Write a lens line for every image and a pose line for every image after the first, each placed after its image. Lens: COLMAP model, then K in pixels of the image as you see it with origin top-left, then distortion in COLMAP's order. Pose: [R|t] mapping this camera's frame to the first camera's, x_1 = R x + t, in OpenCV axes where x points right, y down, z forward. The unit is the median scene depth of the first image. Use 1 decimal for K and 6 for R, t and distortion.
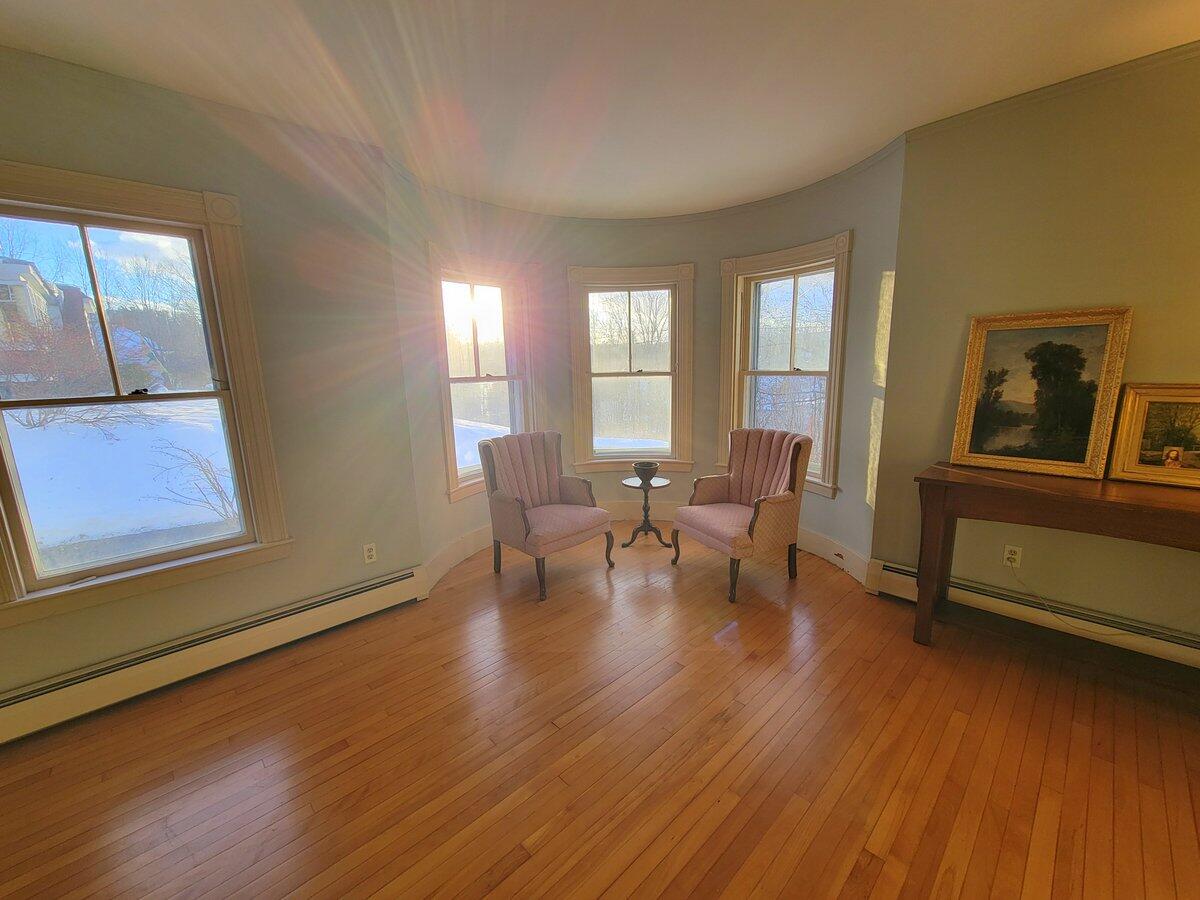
lens RADIAL K [[487.9, 0, 600.0], [0, 487.9, 457.2], [0, 0, 1]] dist [-0.009829, 0.003096]
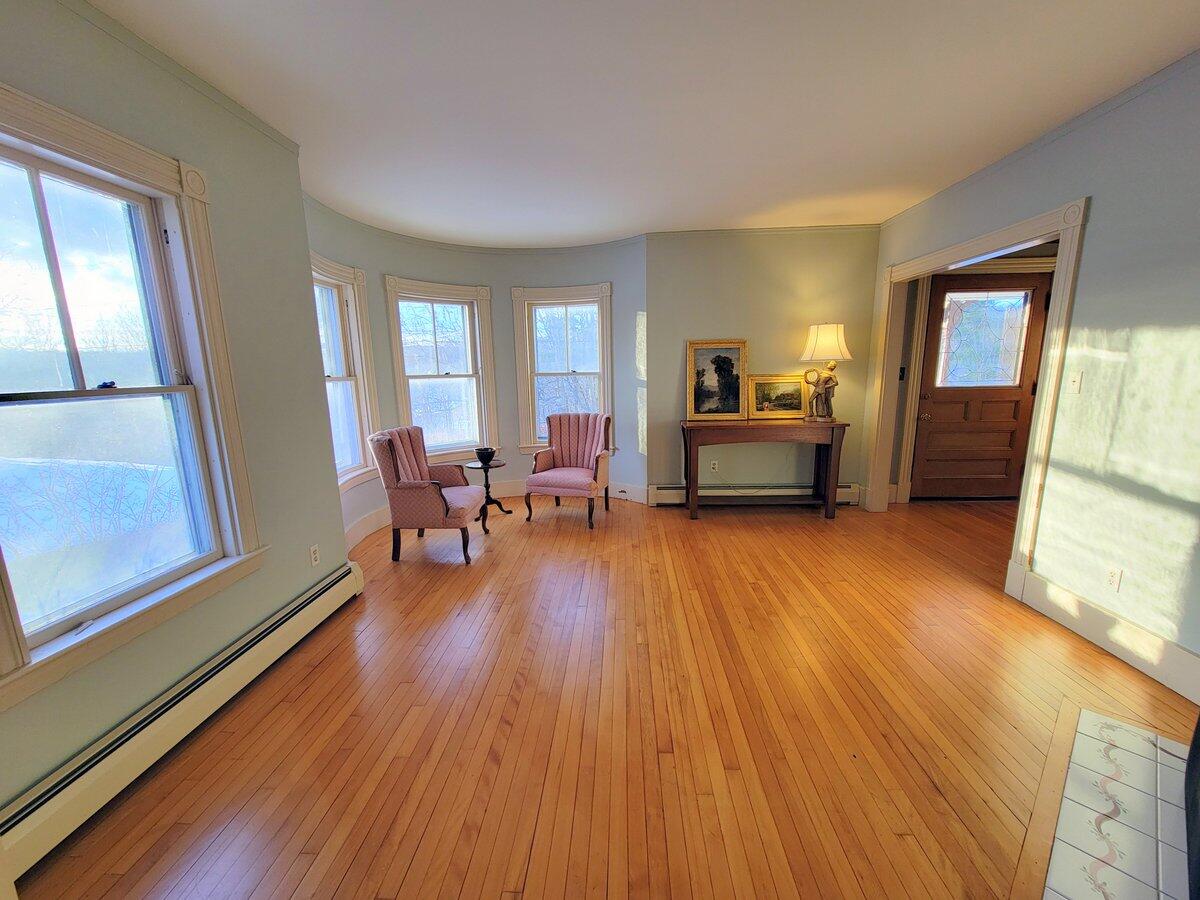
lens RADIAL K [[487.9, 0, 594.9], [0, 487.9, 454.8], [0, 0, 1]] dist [-0.009829, 0.003096]
pose [[0.731567, -0.109248, 0.672960, -0.733004], [0.130344, 0.991282, 0.019230, 0.056631], [-0.669194, 0.073648, 0.739429, -0.104777]]
